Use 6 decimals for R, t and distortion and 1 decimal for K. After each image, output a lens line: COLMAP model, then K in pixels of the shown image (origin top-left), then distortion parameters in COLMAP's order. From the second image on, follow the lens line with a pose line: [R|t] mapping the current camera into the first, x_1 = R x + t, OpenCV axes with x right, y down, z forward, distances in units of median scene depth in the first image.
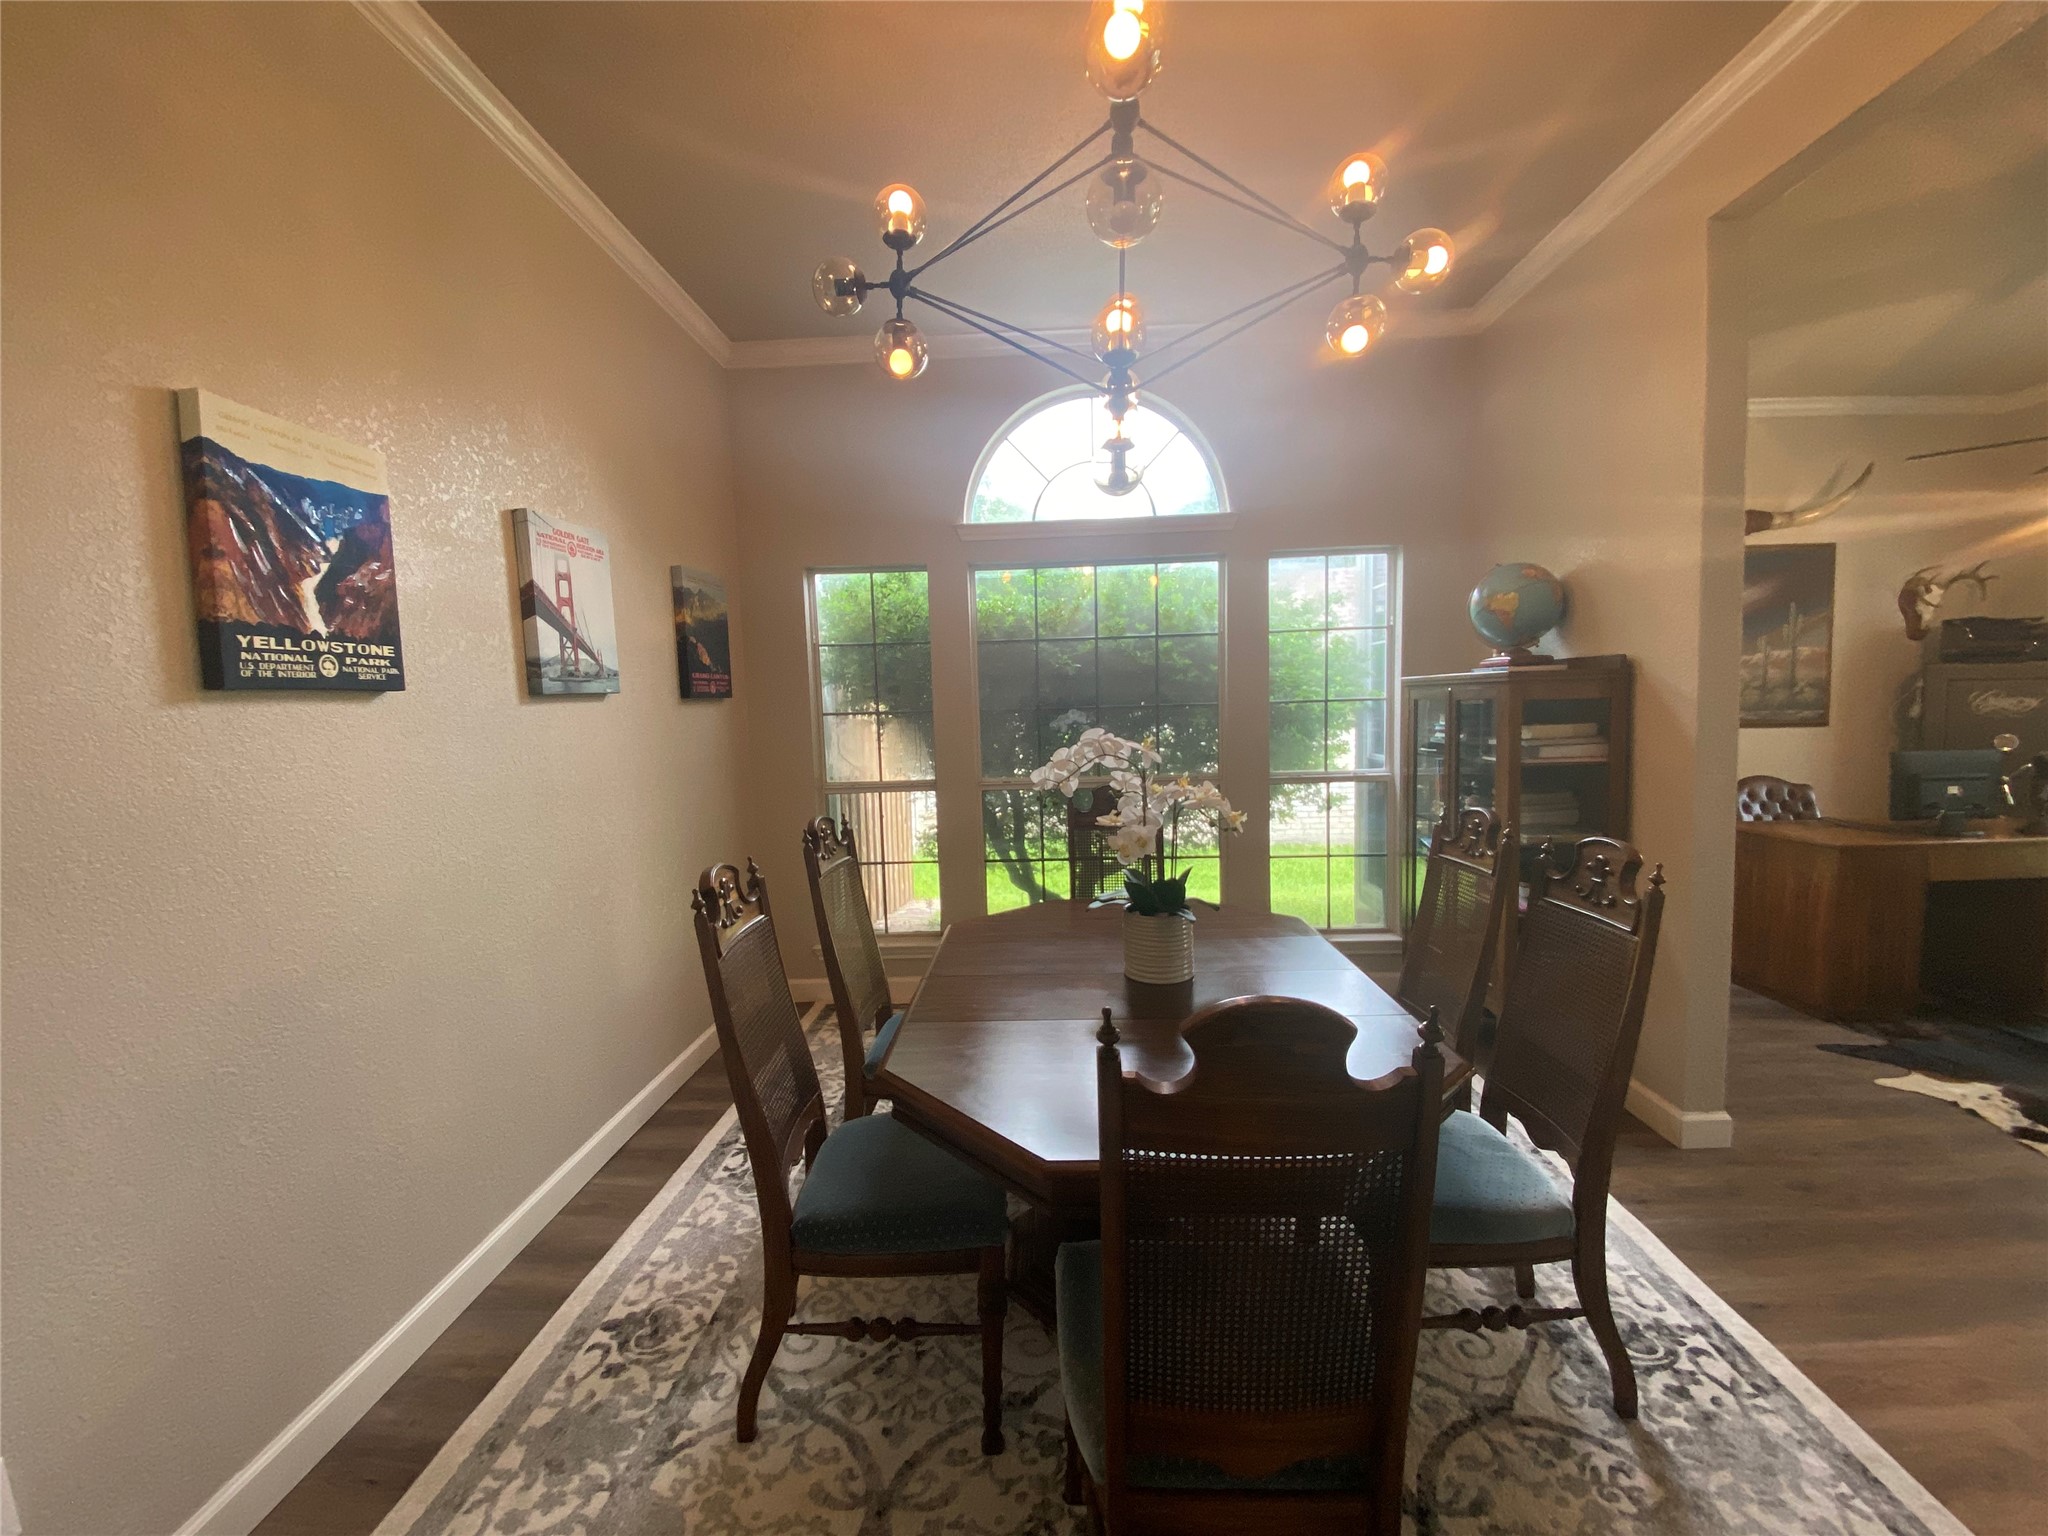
lens RADIAL K [[820.3, 0, 1020.5], [0, 820.3, 771.7], [0, 0, 1]] dist [0.024271, -0.020887]
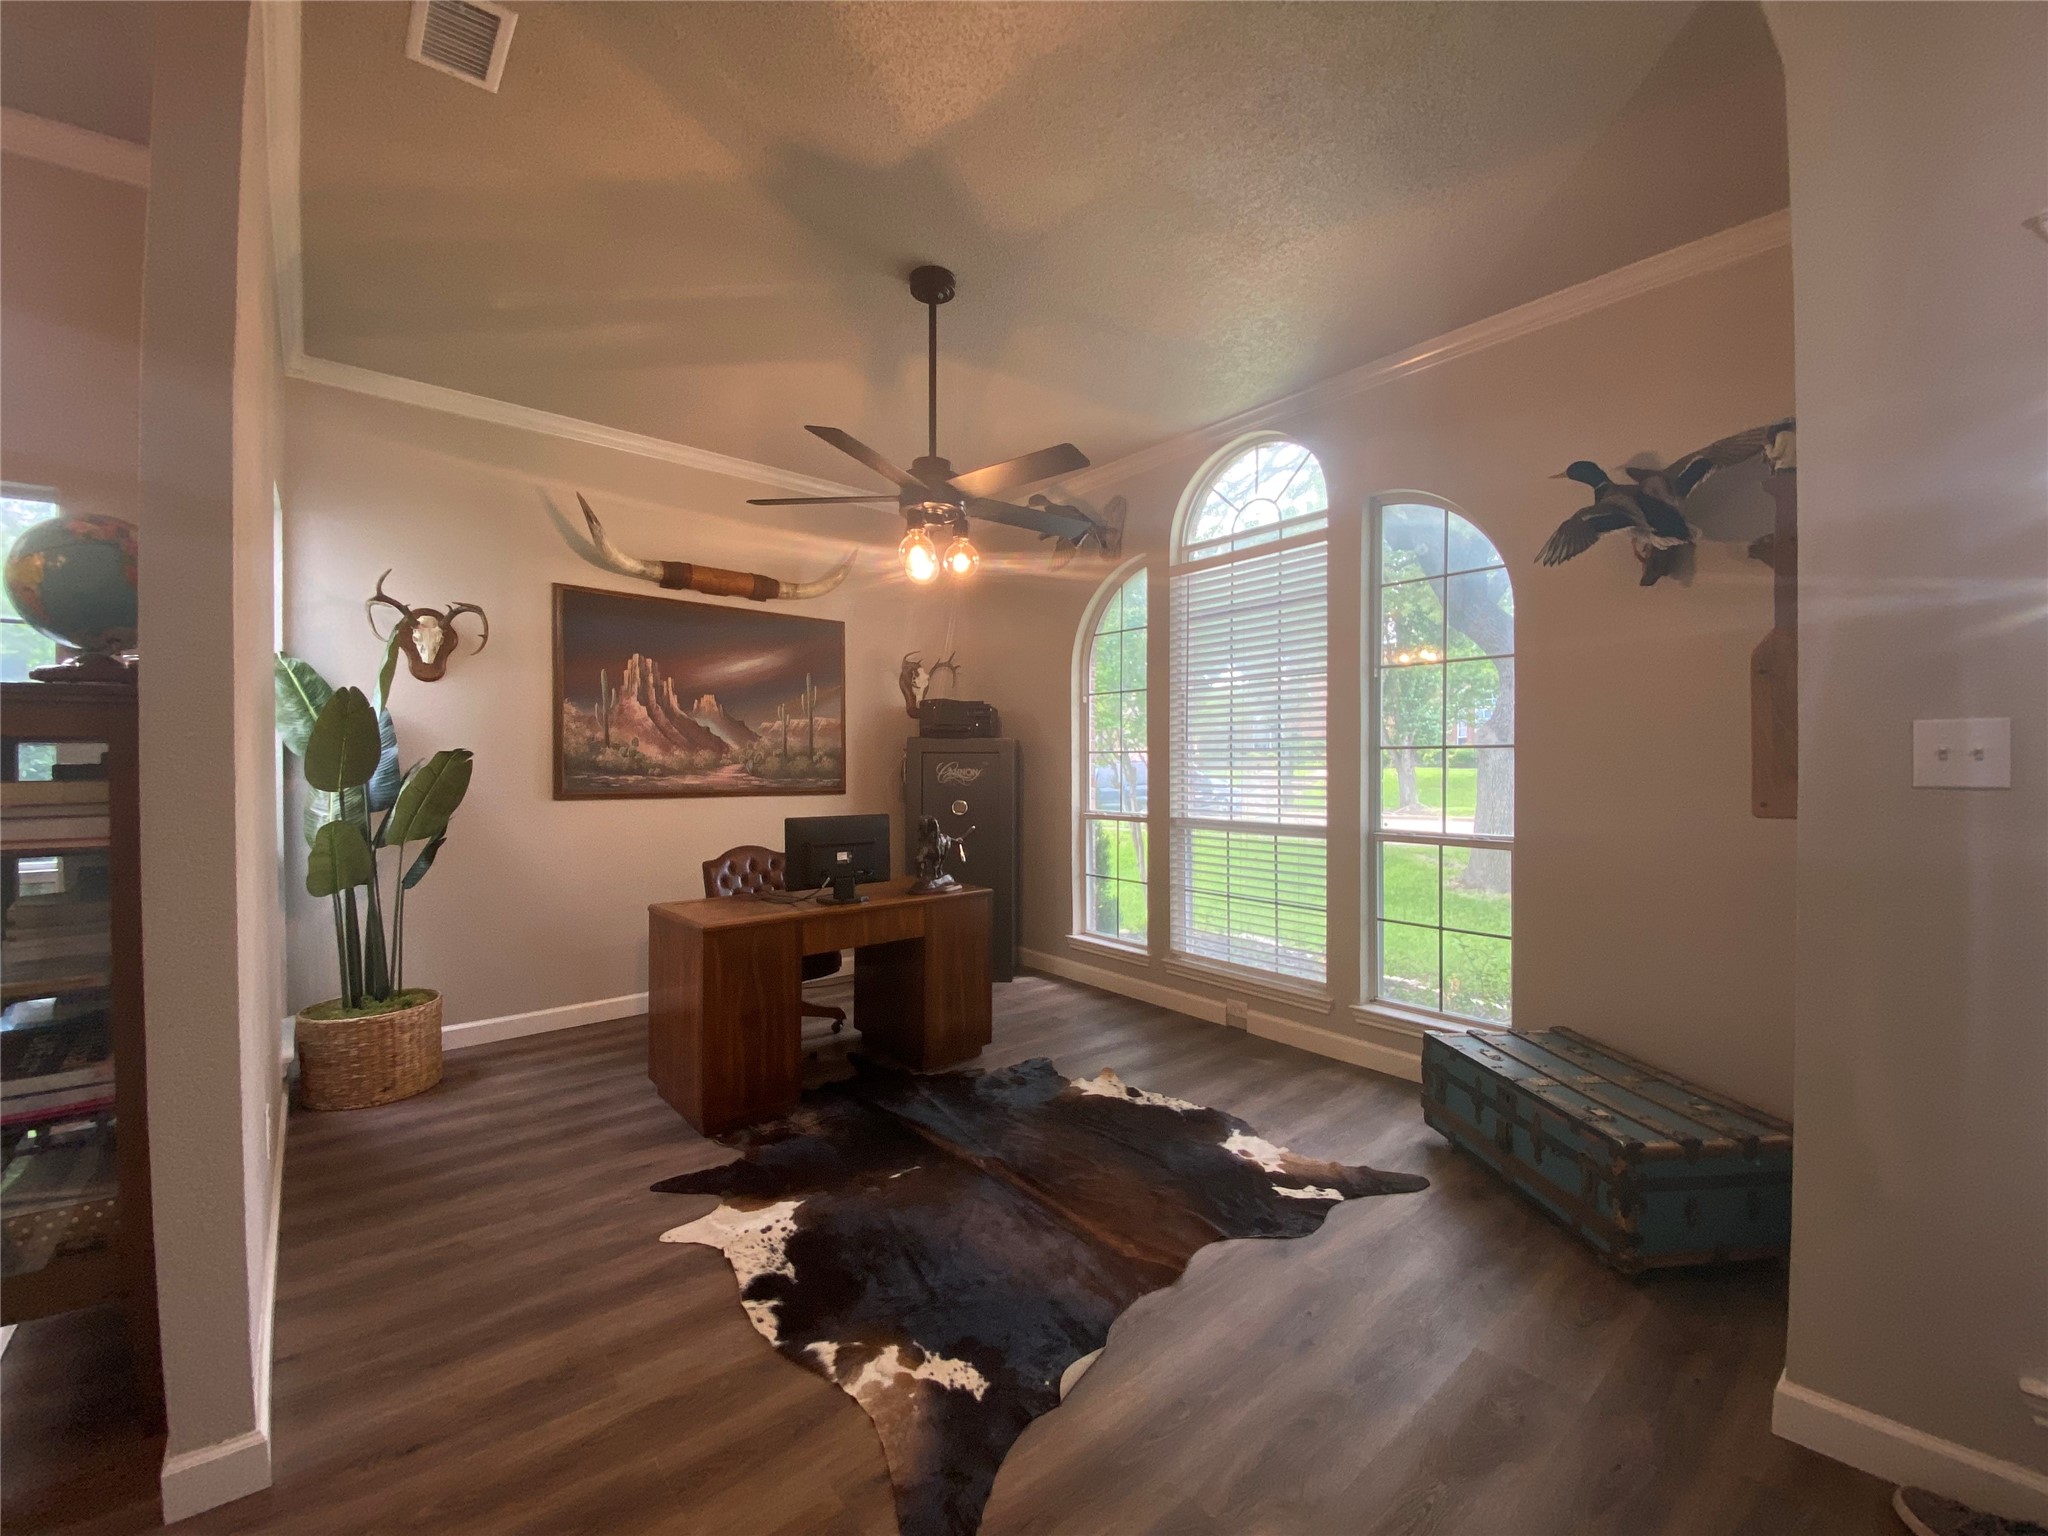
lens RADIAL K [[820.3, 0, 1020.5], [0, 820.3, 771.7], [0, 0, 1]] dist [0.024271, -0.020887]
pose [[0.739699, 0.022753, 0.672554, 0.847517], [0.036525, 0.996598, -0.073887, 0.001792], [-0.671946, 0.079219, 0.736351, 0.159960]]
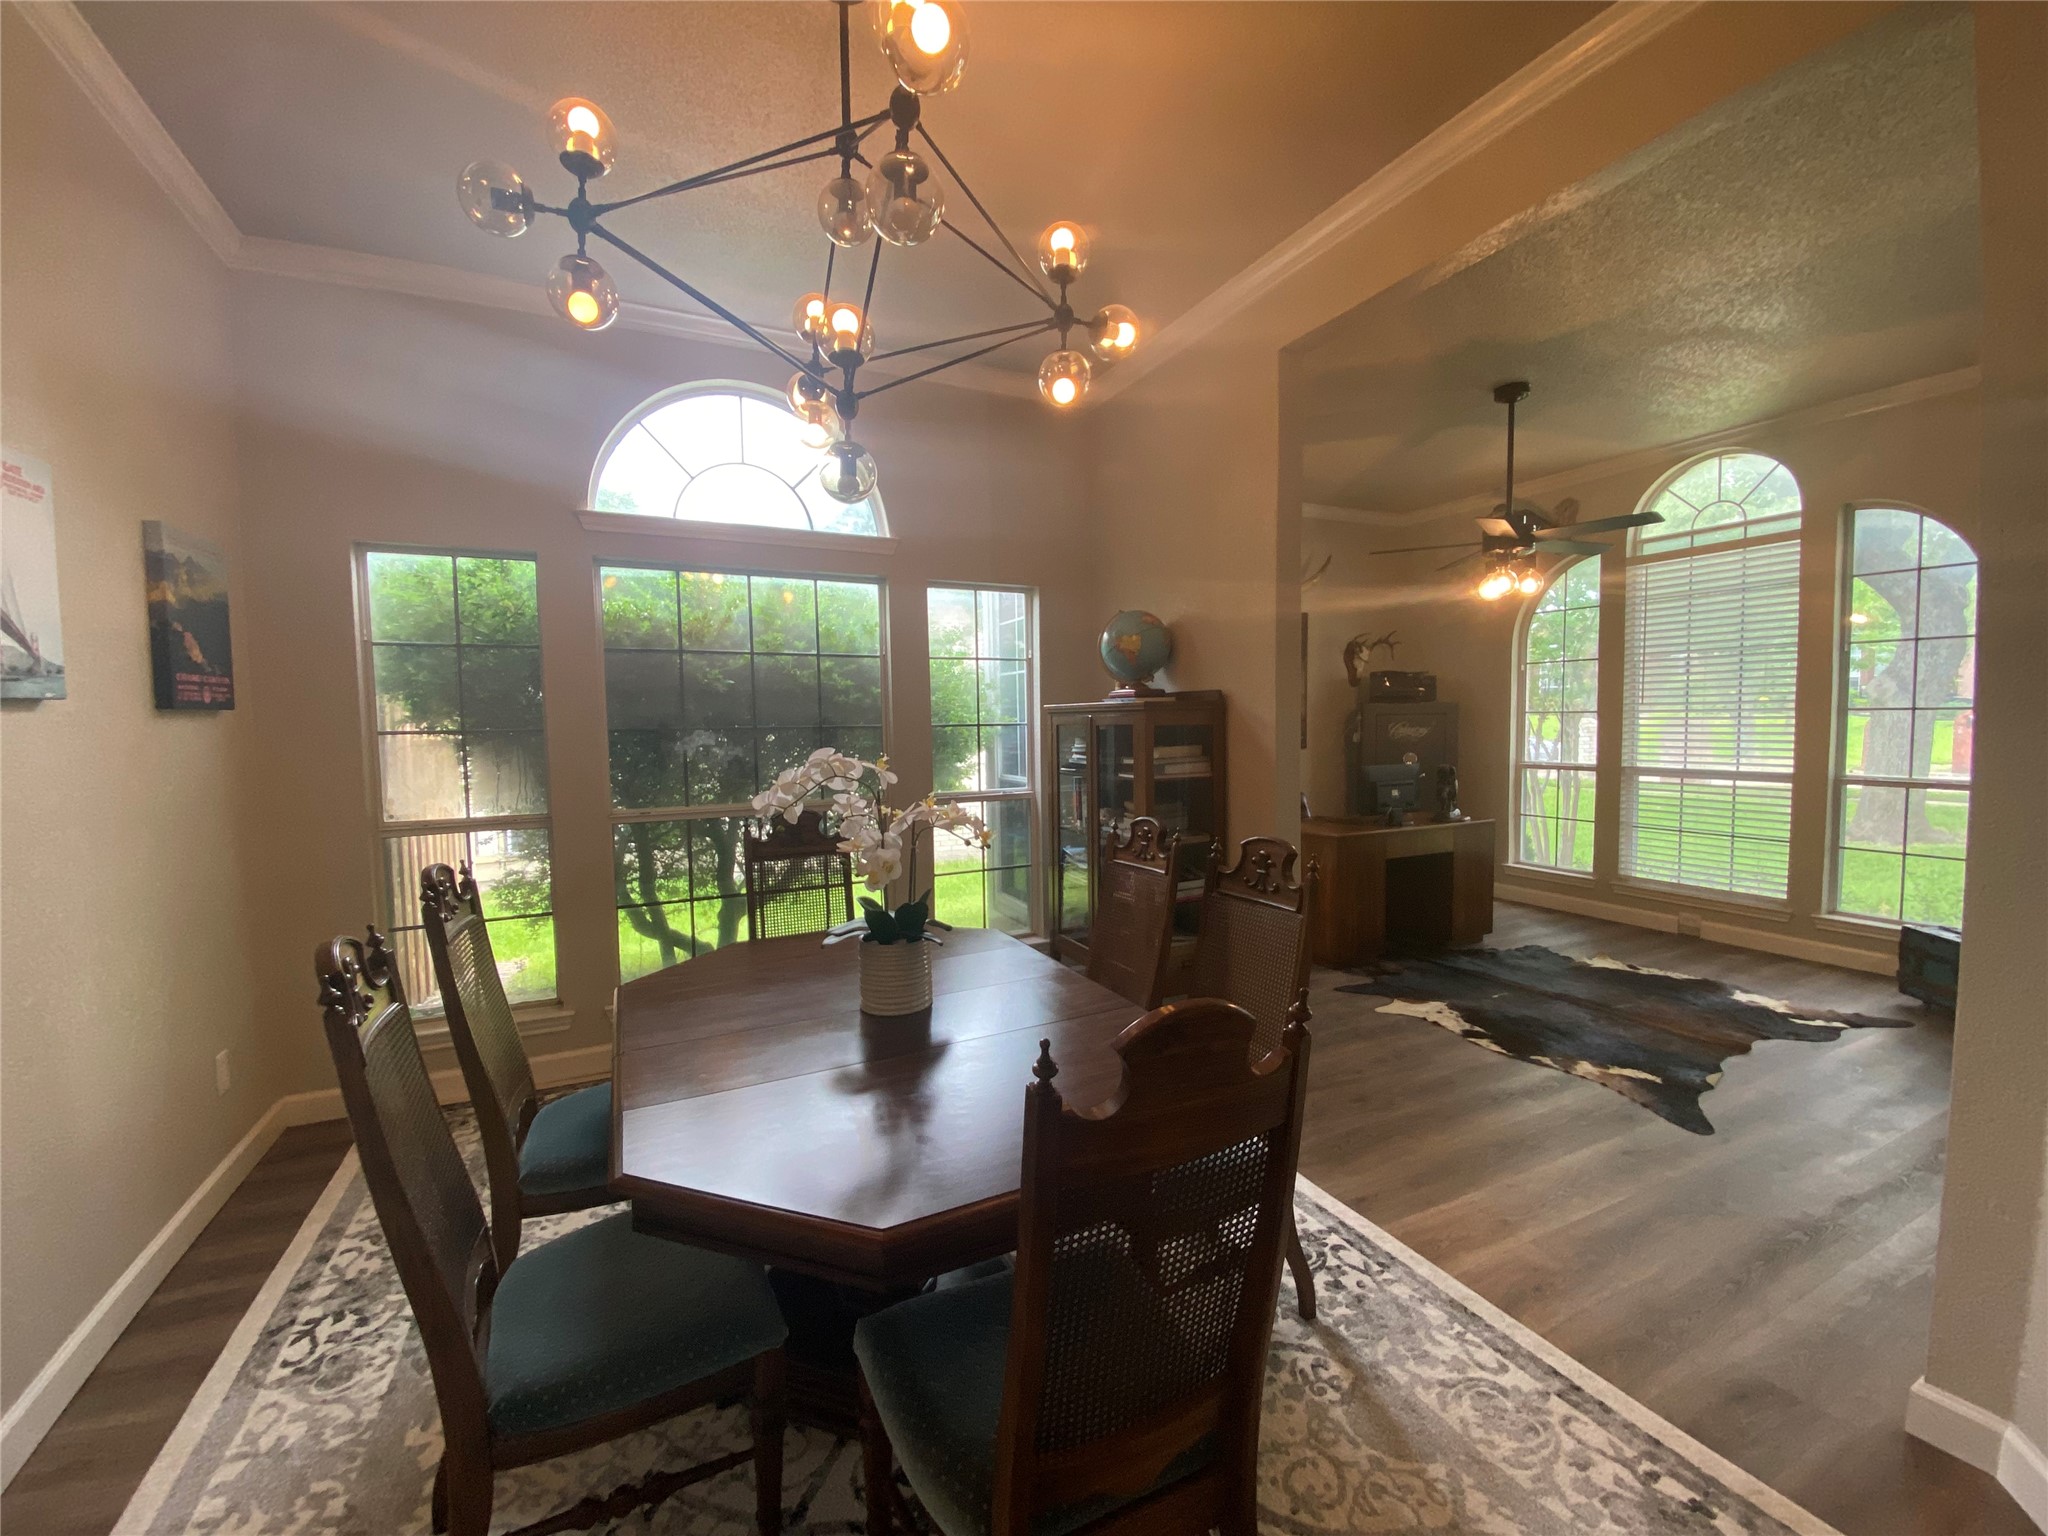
lens RADIAL K [[827.3, 0, 1018.4], [0, 827.3, 770.9], [0, 0, 1]] dist [0.018624, -0.019217]
pose [[0.885246, -0.013924, 0.464914, -0.117907], [0.028497, 0.999298, -0.024333, 0.001515], [-0.464249, 0.034789, 0.885021, 0.056569]]
